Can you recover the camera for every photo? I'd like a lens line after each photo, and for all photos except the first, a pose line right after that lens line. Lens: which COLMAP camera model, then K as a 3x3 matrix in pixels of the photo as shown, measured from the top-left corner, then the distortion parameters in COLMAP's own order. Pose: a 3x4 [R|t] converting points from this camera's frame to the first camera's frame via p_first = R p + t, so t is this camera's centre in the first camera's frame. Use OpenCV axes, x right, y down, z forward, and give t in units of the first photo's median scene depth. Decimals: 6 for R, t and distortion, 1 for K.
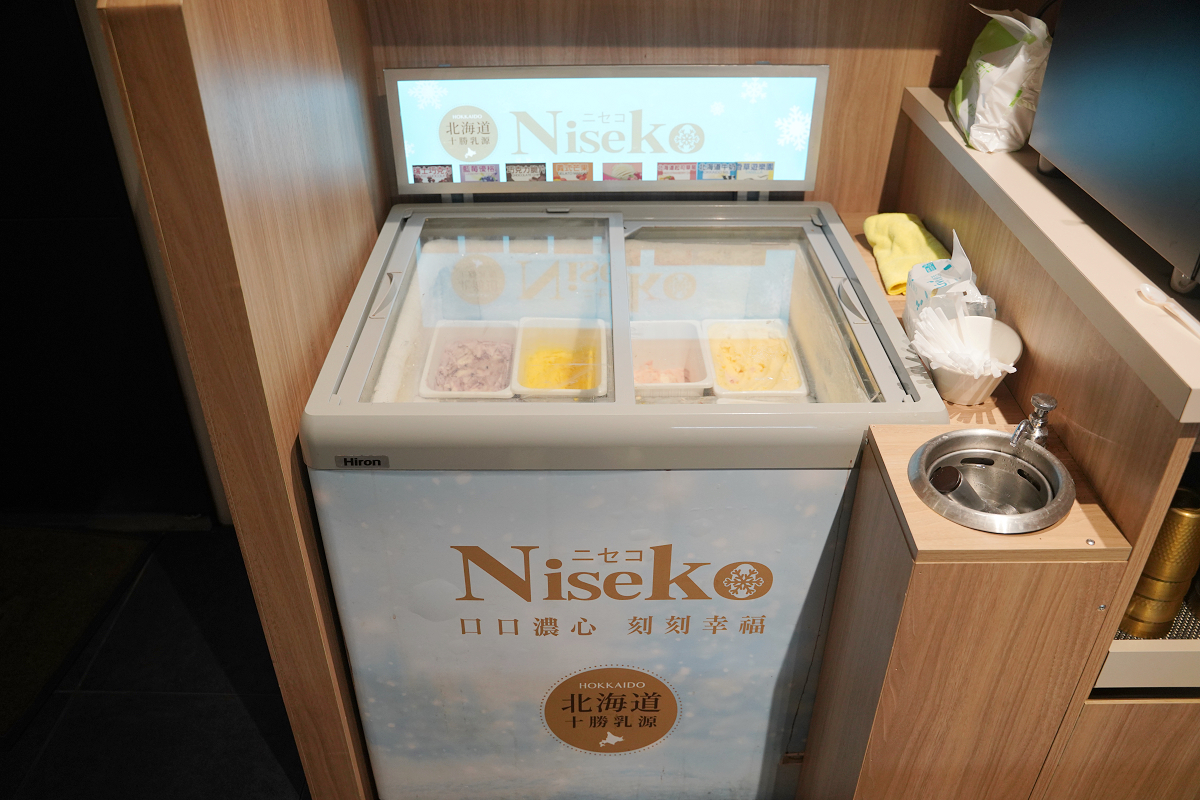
lens RADIAL K [[970.1, 0, 600.0], [0, 970.1, 400.0], [0, 0, 1]] dist [-0.009010, -0.004877]
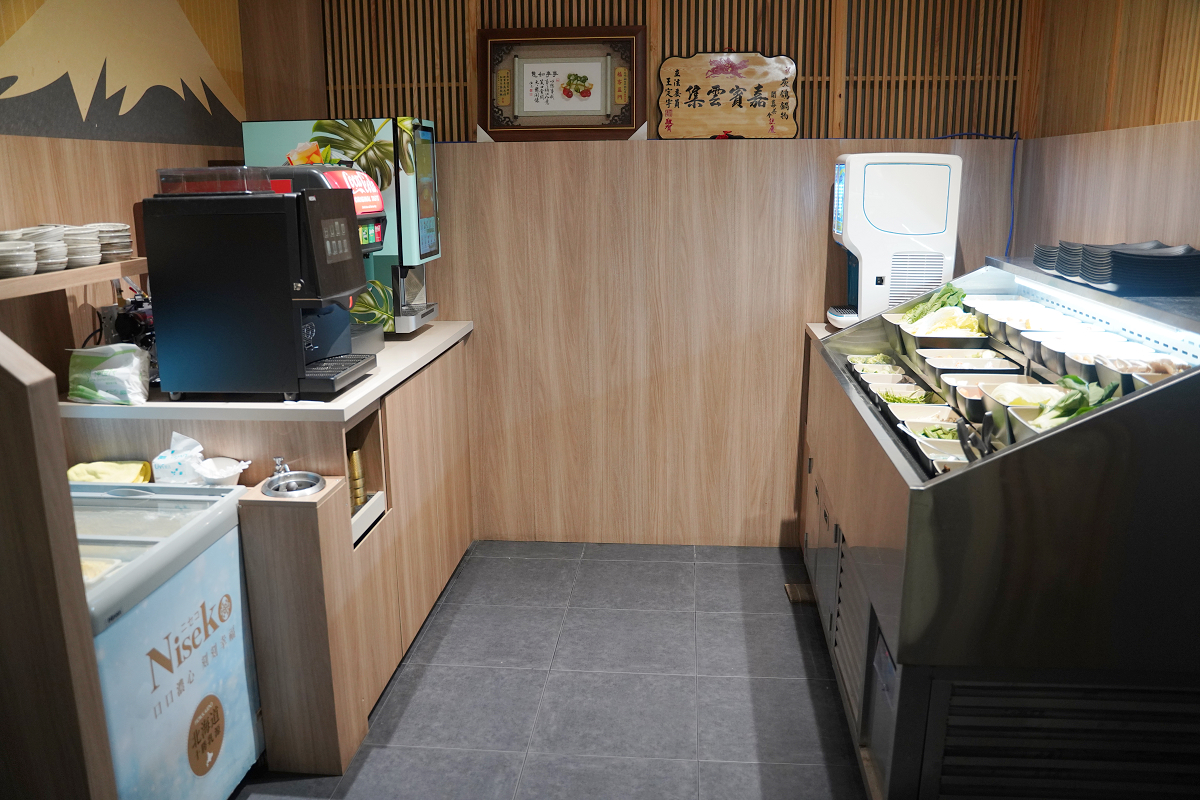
lens RADIAL K [[970.1, 0, 600.0], [0, 970.1, 400.0], [0, 0, 1]] dist [-0.009010, -0.004877]
pose [[0.088458, -0.233609, 0.968298, -1.622227], [0.561084, 0.814899, 0.145343, -0.013900], [-0.823019, 0.530440, 0.203159, -0.247301]]
